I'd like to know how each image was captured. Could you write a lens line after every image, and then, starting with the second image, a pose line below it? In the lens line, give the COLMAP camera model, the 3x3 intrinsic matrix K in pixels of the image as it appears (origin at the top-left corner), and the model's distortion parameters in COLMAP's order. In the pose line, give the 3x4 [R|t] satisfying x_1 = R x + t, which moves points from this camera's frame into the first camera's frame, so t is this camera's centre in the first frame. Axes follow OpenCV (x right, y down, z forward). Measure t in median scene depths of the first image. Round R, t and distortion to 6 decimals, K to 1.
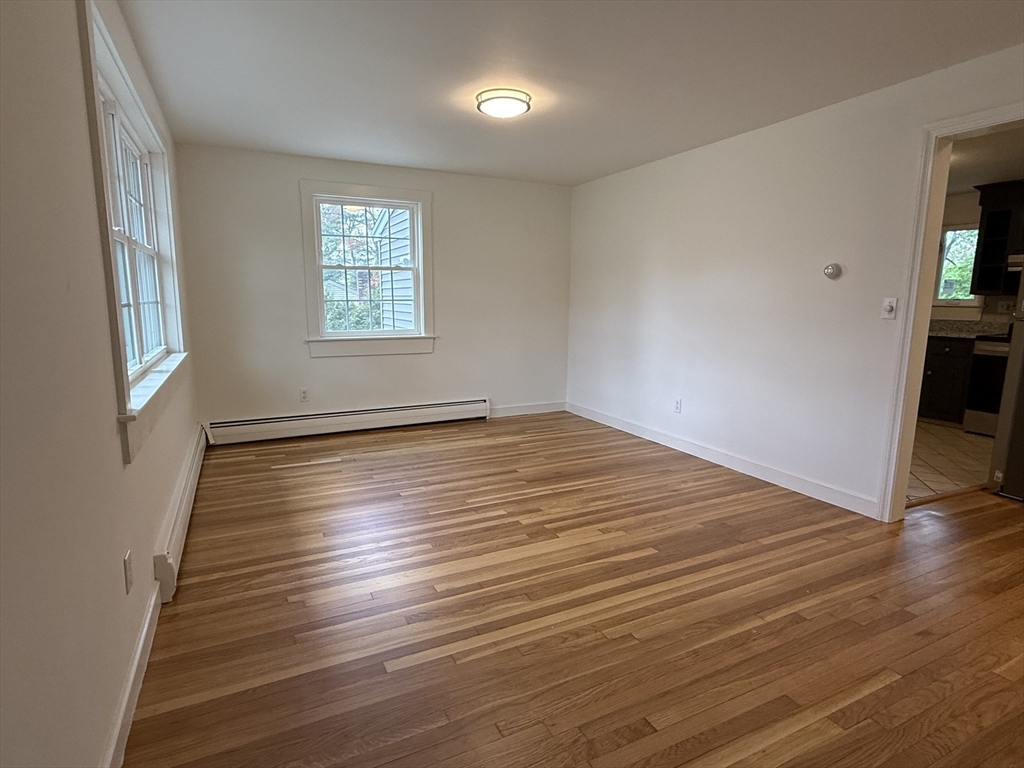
lens RADIAL K [[550.6, 0, 512.5], [0, 550.6, 392.1], [0, 0, 1]] dist [0.002153, 0.000320]
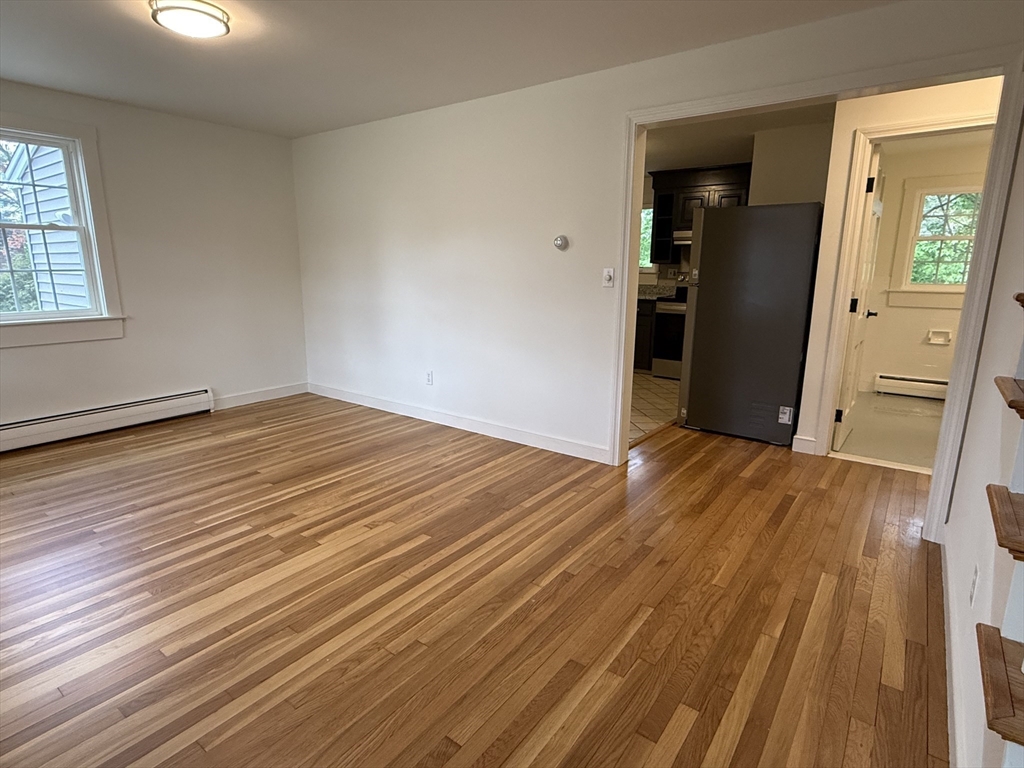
lens RADIAL K [[550.6, 0, 508.6], [0, 550.6, 388.5], [0, 0, 1]] dist [0.002153, 0.000320]
pose [[0.894607, -0.098062, 0.435962, -0.005445], [0.074668, 0.994712, 0.070523, -0.021083], [-0.440572, -0.030538, 0.897198, 0.076909]]
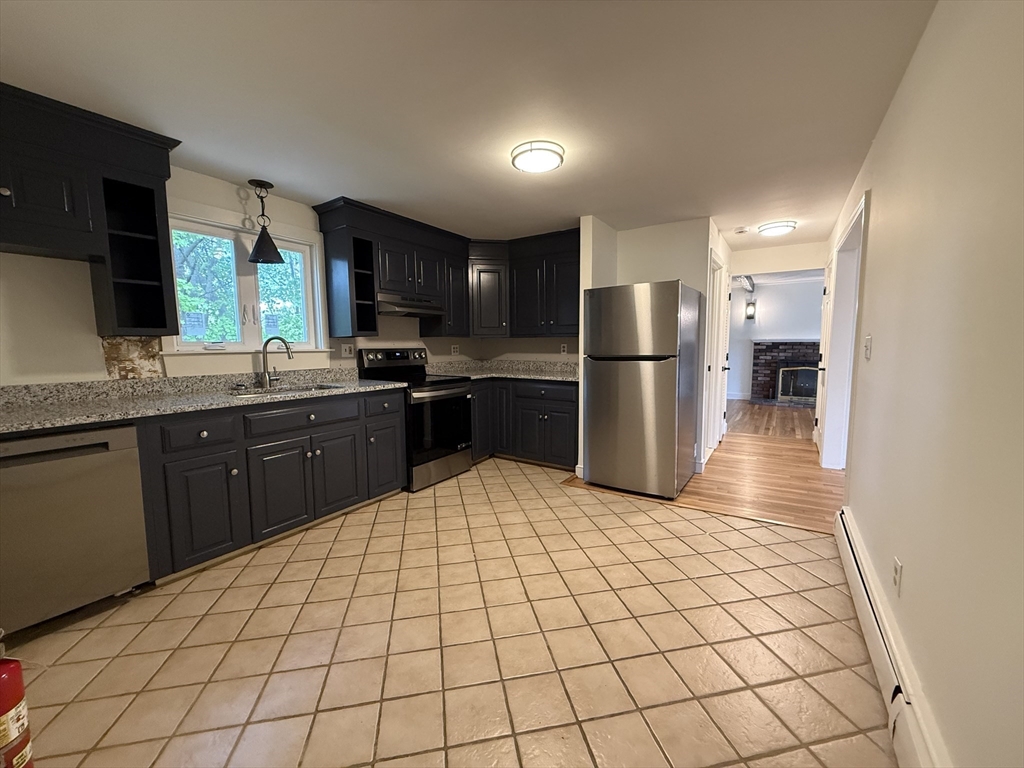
lens RADIAL K [[405.6, 0, 508.7], [0, 405.6, 381.9], [0, 0, 1]] dist [-0.000287, -0.000198]
pose [[-0.495249, -0.083852, 0.864695, 0.359555], [0.148772, 0.972442, 0.179509, -0.330537], [-0.855918, 0.217544, -0.469126, 1.969450]]
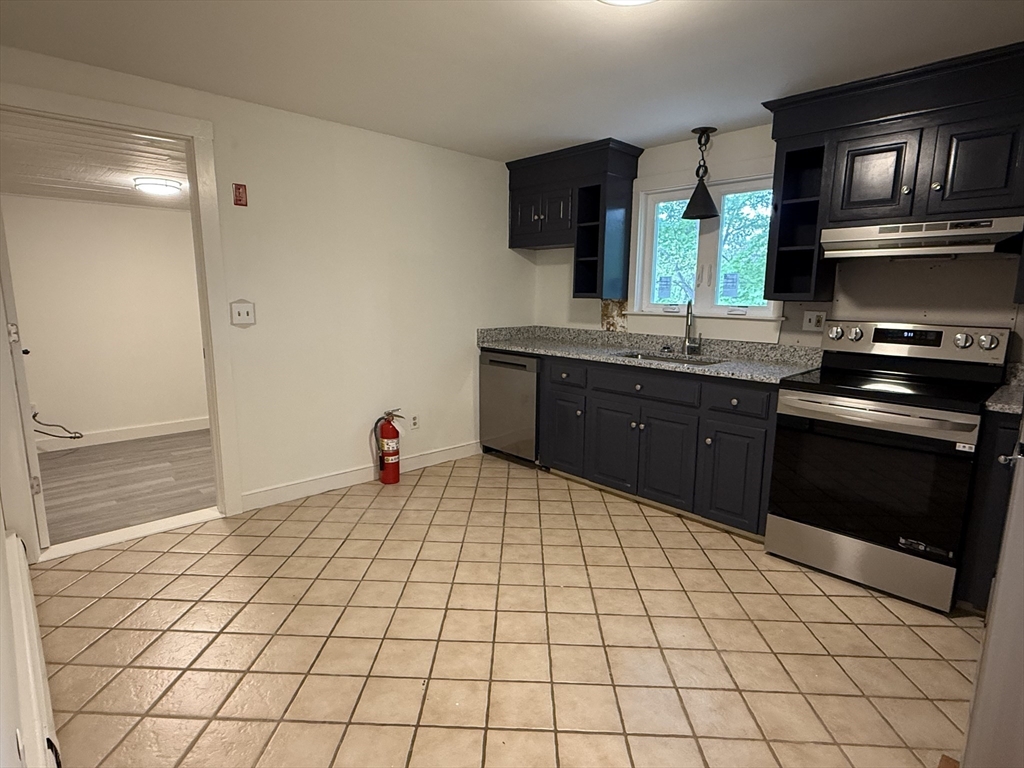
lens RADIAL K [[550.6, 0, 506.5], [0, 550.6, 381.4], [0, 0, 1]] dist [0.002153, 0.000320]
pose [[0.958287, -0.042004, 0.282705, 0.741542], [0.043466, 0.999054, 0.001102, -0.189198], [-0.282484, 0.011232, 0.959206, 0.956867]]
